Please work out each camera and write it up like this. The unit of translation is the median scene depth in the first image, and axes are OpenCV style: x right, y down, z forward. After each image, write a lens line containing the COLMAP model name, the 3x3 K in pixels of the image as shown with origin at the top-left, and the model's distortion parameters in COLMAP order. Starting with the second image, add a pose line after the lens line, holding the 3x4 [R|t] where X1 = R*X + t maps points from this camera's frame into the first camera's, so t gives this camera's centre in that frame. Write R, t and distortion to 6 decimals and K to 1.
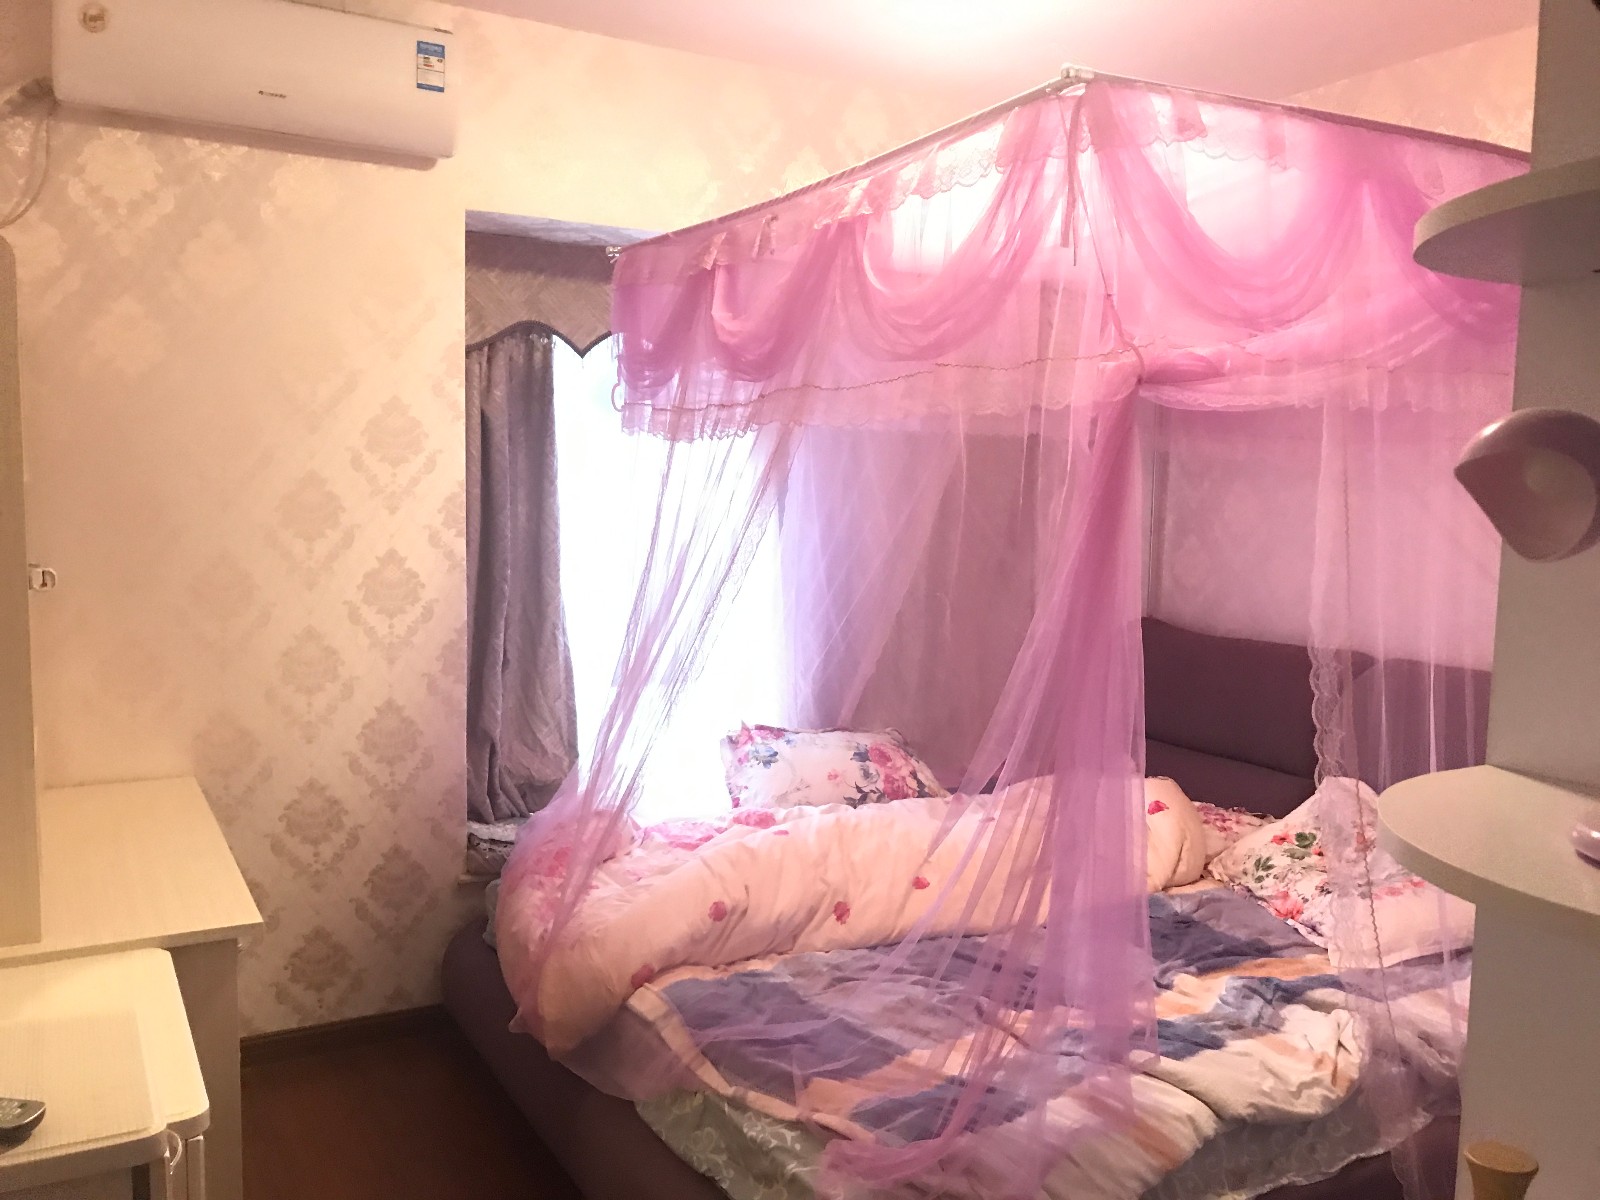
lens RADIAL K [[1298.7, 0, 800.0], [0, 1298.7, 600.0], [0, 0, 1]] dist [0.022096, -0.059395]
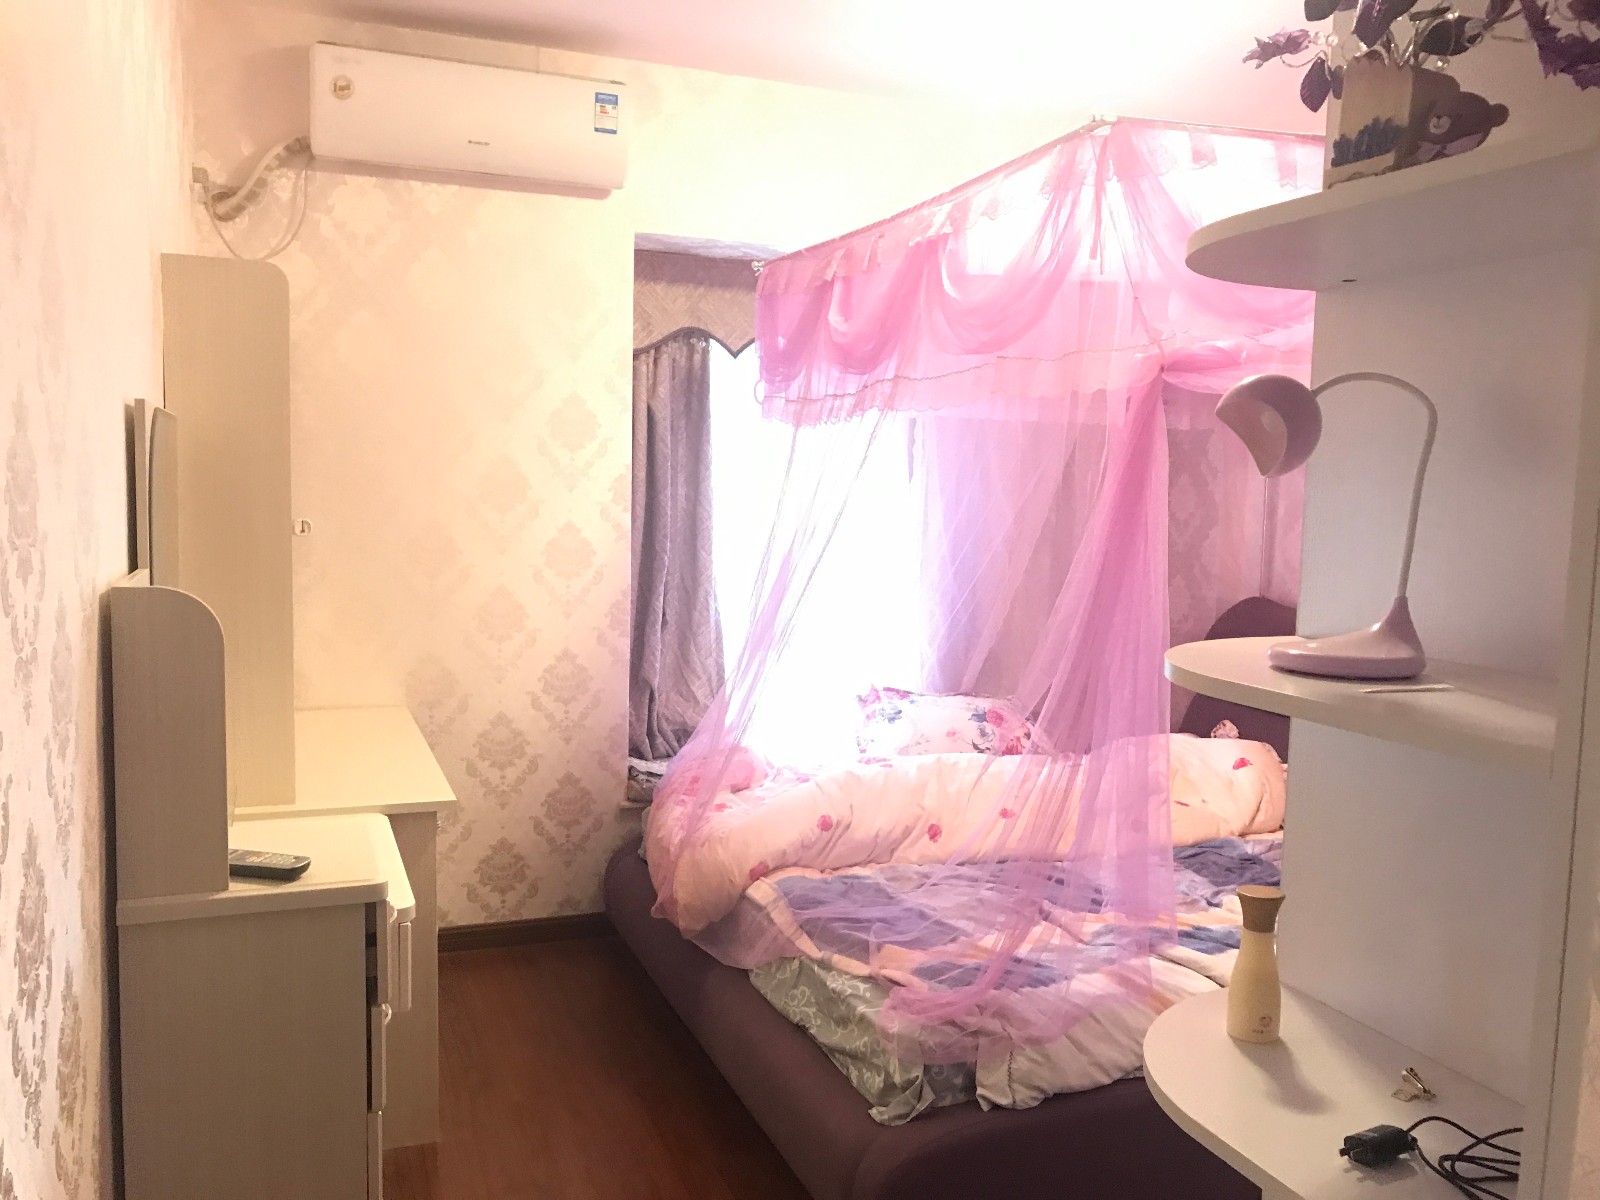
lens RADIAL K [[1332.1, 0, 800.0], [0, 1332.1, 600.0], [0, 0, 1]] dist [0.128355, -0.452594]
pose [[0.988734, 0.016168, -0.148810, 0.085737], [-0.017437, 0.999822, -0.007228, 0.042520], [0.148666, 0.009742, 0.988839, -0.193915]]
